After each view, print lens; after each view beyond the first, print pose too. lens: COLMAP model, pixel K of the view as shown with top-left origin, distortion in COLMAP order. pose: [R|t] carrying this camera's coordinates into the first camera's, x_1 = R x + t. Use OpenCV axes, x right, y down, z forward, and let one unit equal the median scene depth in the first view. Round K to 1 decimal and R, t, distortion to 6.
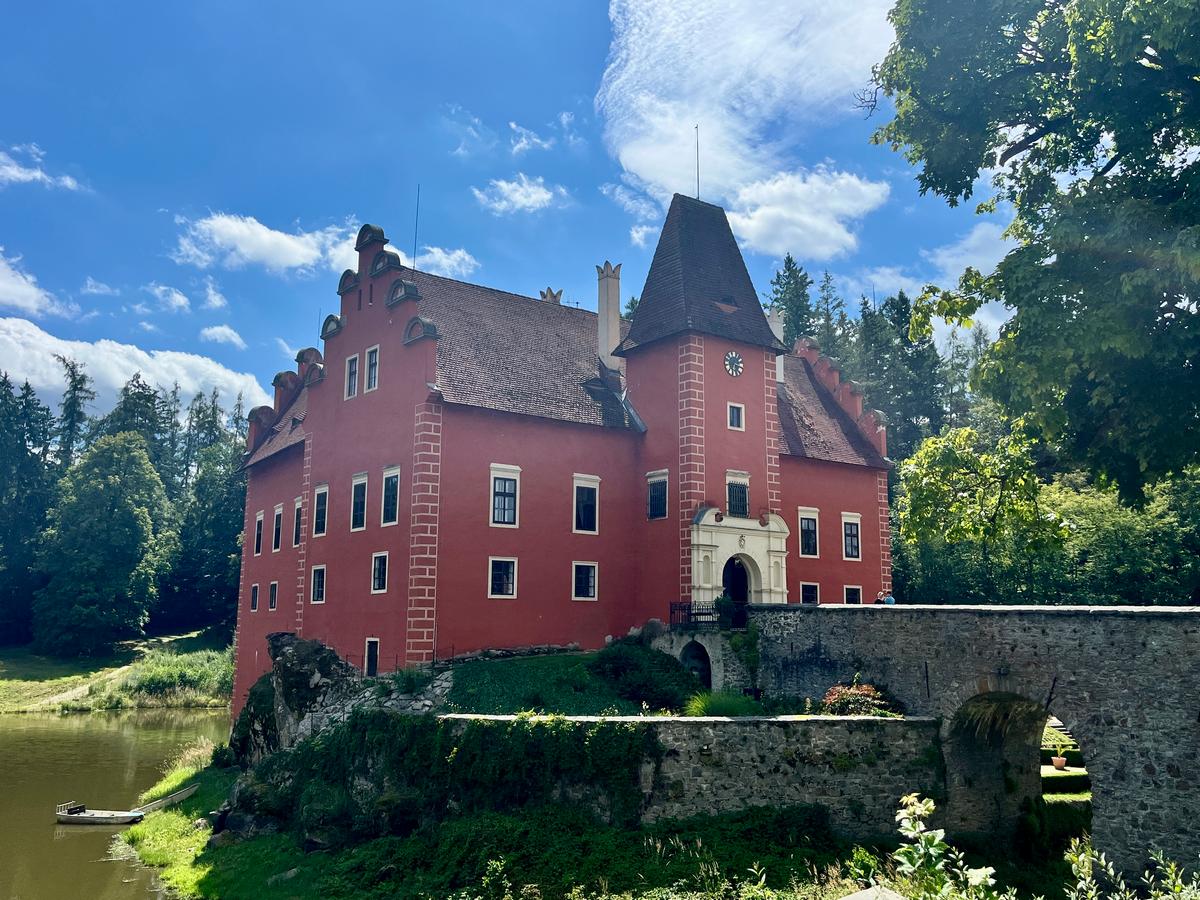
lens RADIAL K [[1052.3, 0, 600.0], [0, 1052.3, 450.0], [0, 0, 1]] dist [0.043877, -0.001045]
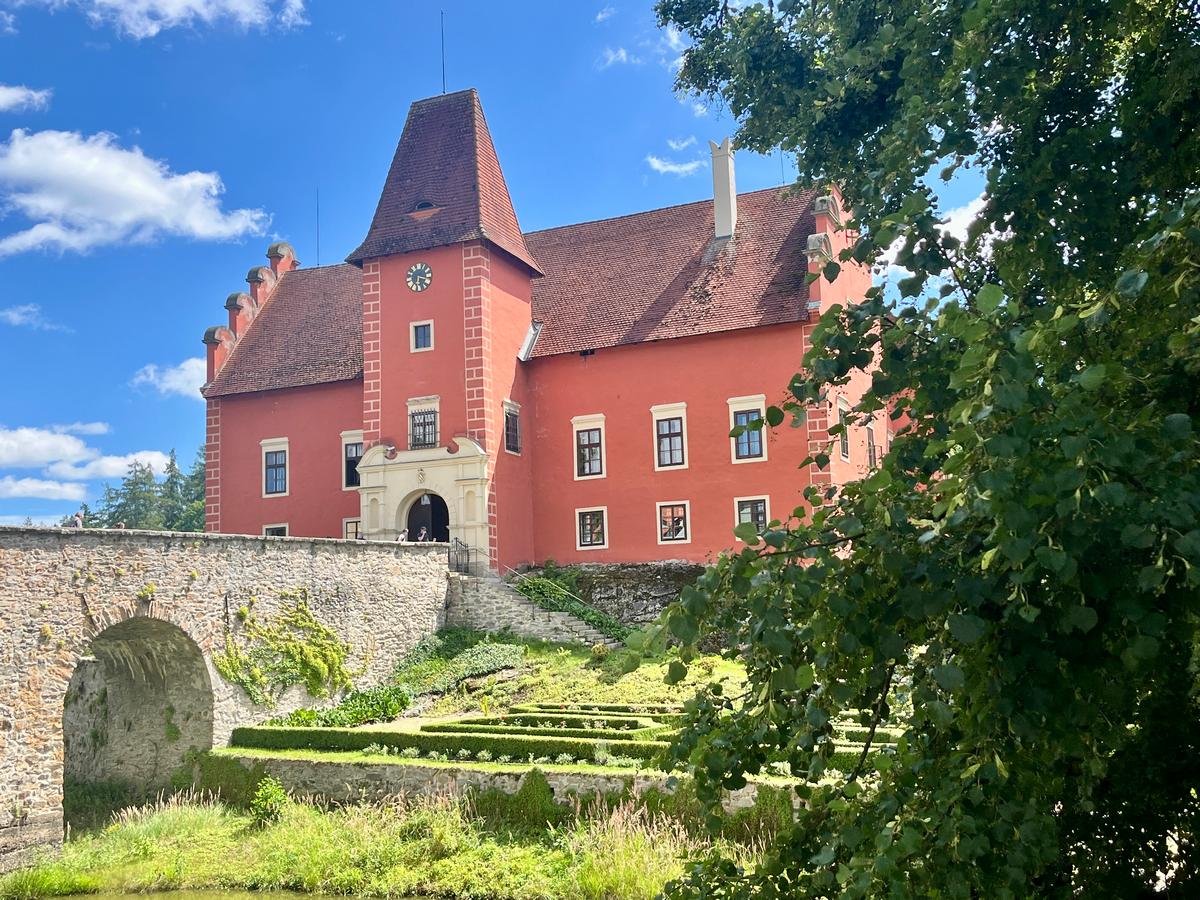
lens RADIAL K [[1244.8, 0, 600.0], [0, 1244.8, 450.0], [0, 0, 1]] dist [0.012757, -0.002978]
pose [[0.514419, -0.151969, -0.843966, 1.091699], [0.187671, 0.980266, -0.062122, 0.157576], [0.836752, -0.126431, 0.532787, 0.564907]]
